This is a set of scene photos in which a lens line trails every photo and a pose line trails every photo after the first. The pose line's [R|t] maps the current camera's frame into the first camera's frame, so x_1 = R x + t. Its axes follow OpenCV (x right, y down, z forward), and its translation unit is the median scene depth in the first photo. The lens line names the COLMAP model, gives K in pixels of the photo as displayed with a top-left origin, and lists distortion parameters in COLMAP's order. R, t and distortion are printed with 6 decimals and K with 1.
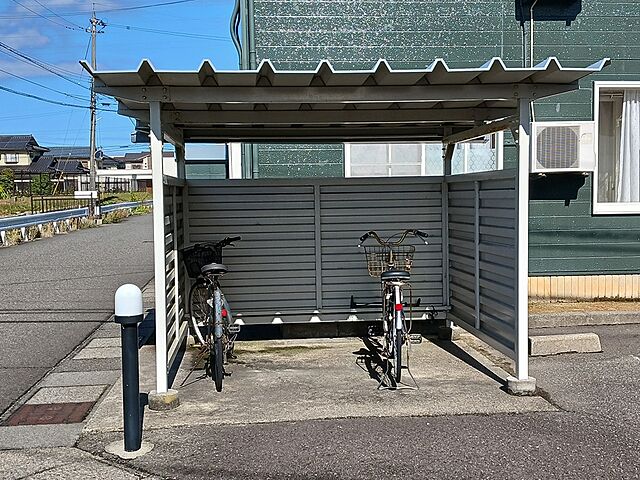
lens RADIAL K [[816.5, 0, 320.0], [0, 816.5, 240.0], [0, 0, 1]] dist [0.023176, 0.030091]
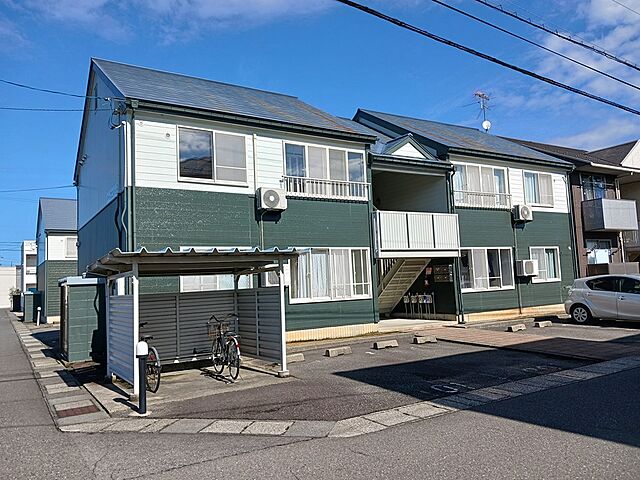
lens RADIAL K [[499.0, 0, 320.0], [0, 499.0, 240.0], [0, 0, 1]] dist [0.001722, -0.000253]
pose [[0.886104, 0.007766, 0.463422, -0.272129], [0.072763, 0.985131, -0.155638, 0.017358], [-0.457740, 0.171632, 0.872363, -0.322756]]
